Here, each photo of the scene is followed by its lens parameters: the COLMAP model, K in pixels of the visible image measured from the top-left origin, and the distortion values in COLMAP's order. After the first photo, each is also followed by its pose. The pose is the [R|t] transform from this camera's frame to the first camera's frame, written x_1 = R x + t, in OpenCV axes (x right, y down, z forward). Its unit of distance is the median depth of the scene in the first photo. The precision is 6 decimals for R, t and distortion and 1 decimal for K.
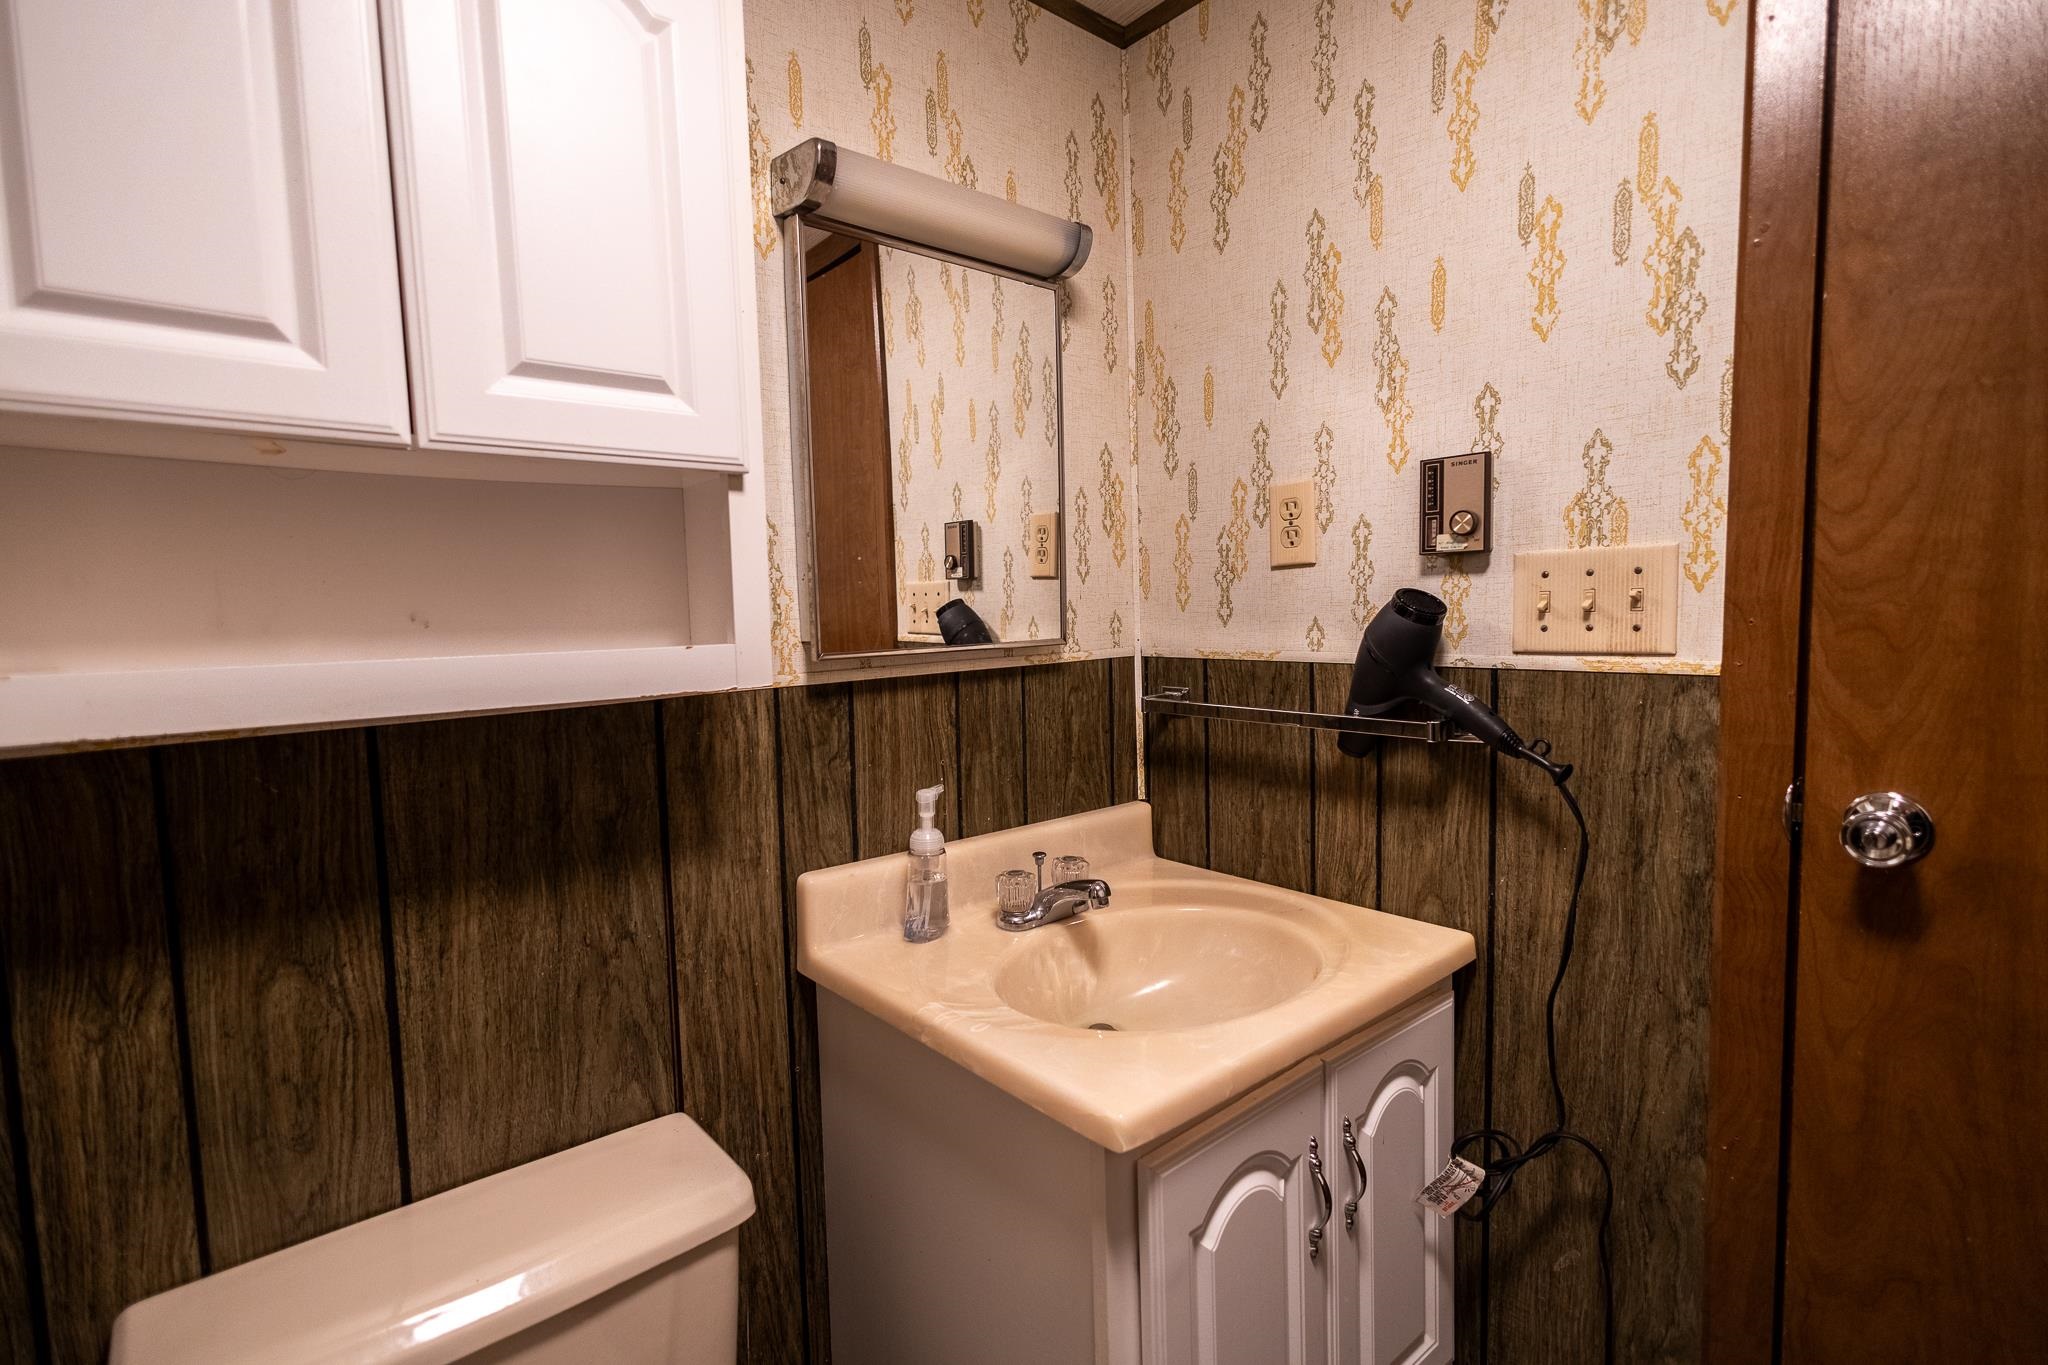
lens RADIAL K [[965.9, 0, 1013.5], [0, 965.9, 682.0], [0, 0, 1]] dist [0.015954, -0.004512]
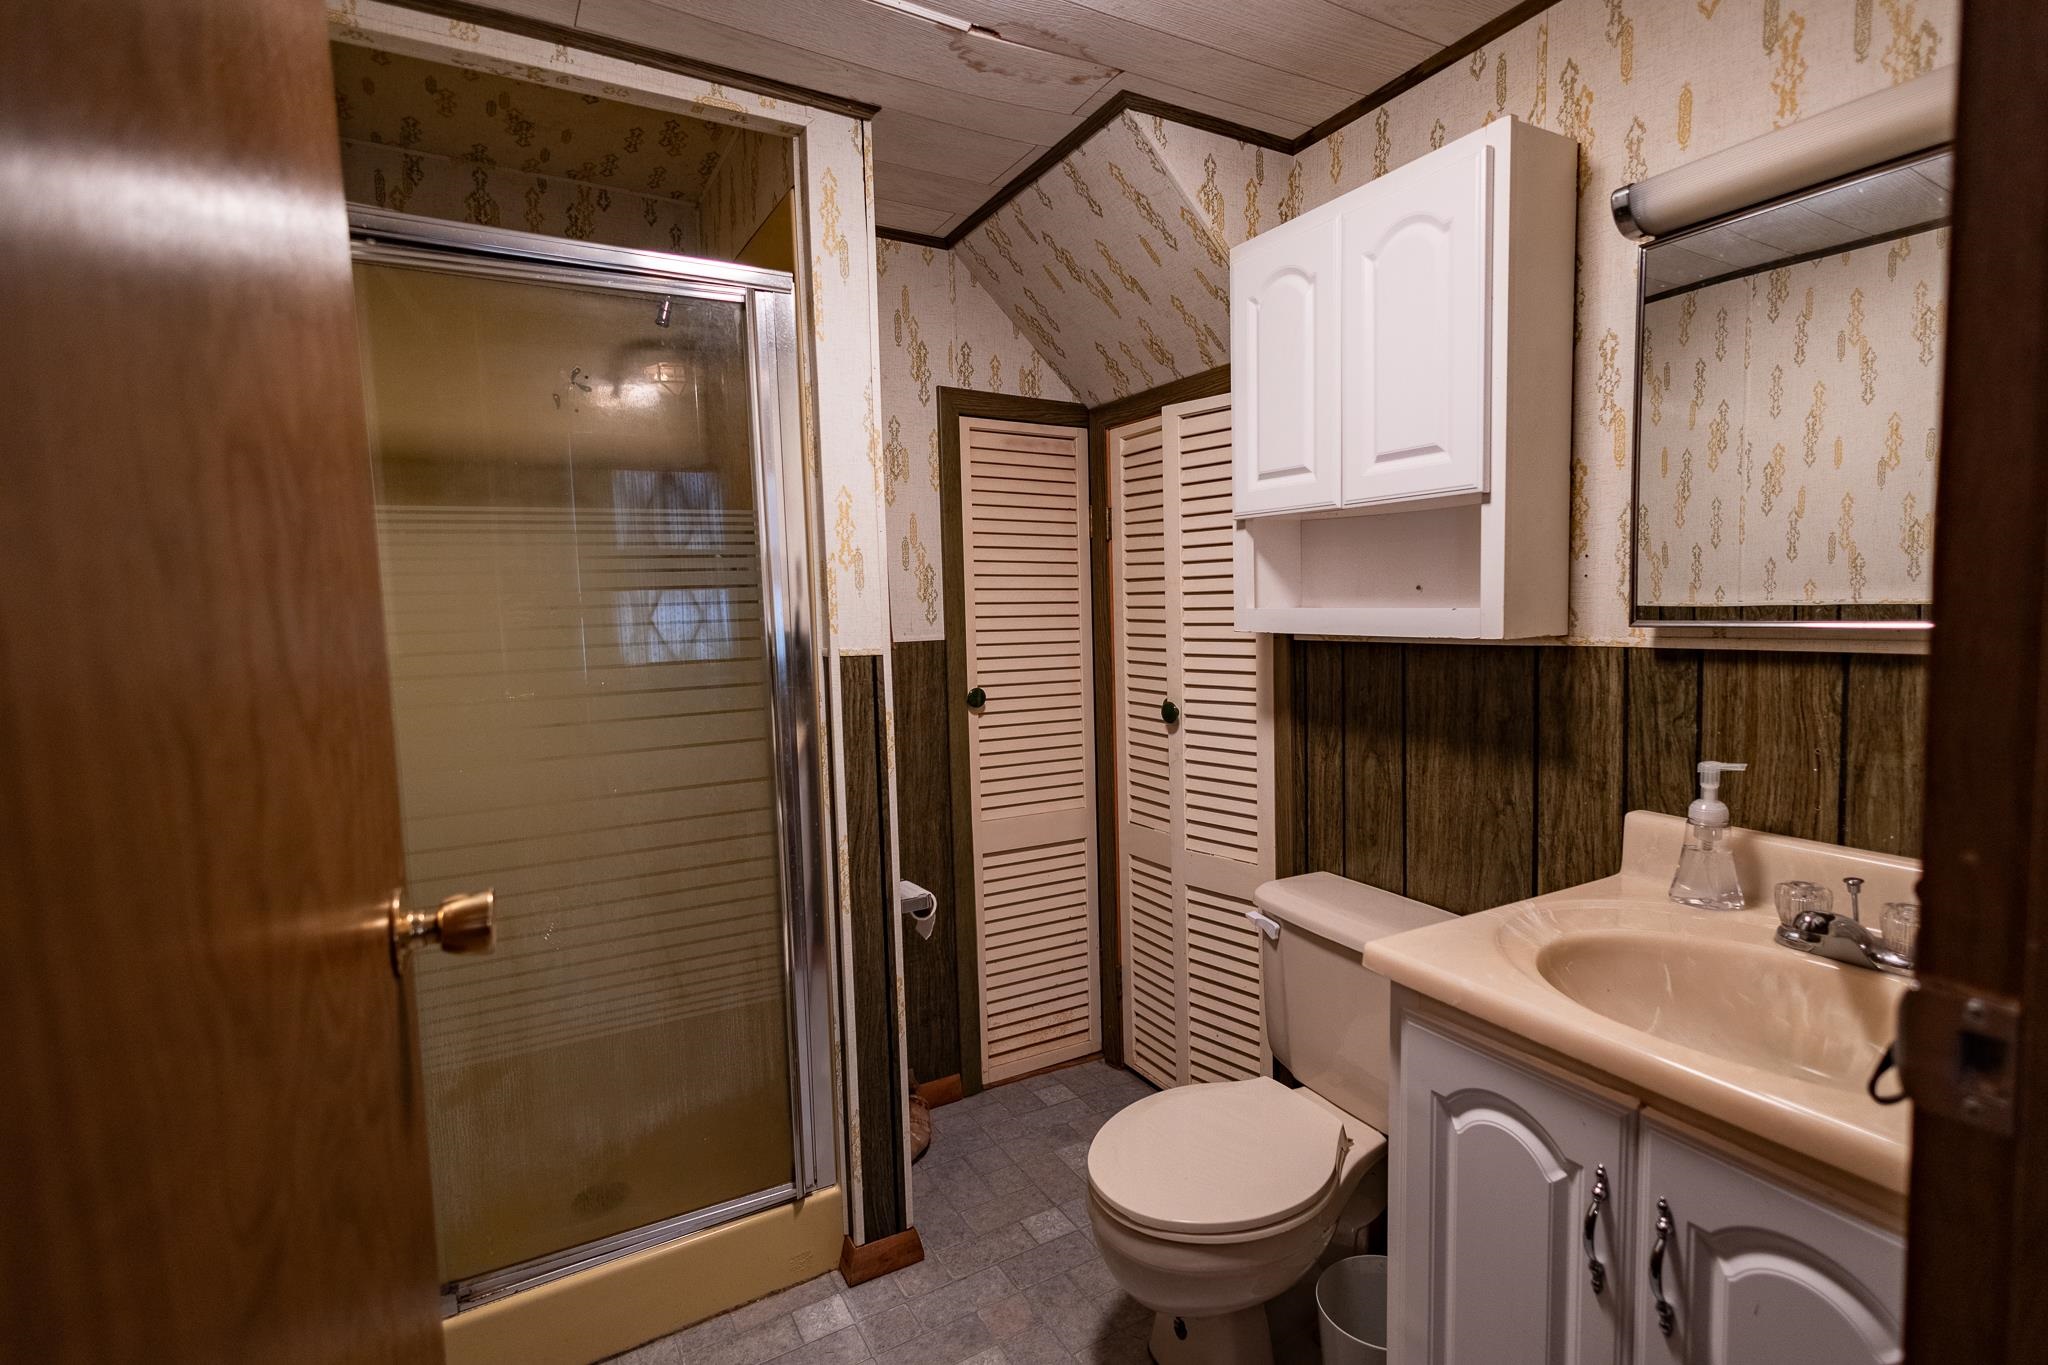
lens RADIAL K [[965.9, 0, 1023.0], [0, 965.9, 680.4], [0, 0, 1]] dist [0.015954, -0.004512]
pose [[-0.220710, 0.114108, -0.968642, 1.101560], [-0.046282, 0.990789, 0.127262, -0.072416], [0.974241, 0.072919, -0.213396, 0.540208]]
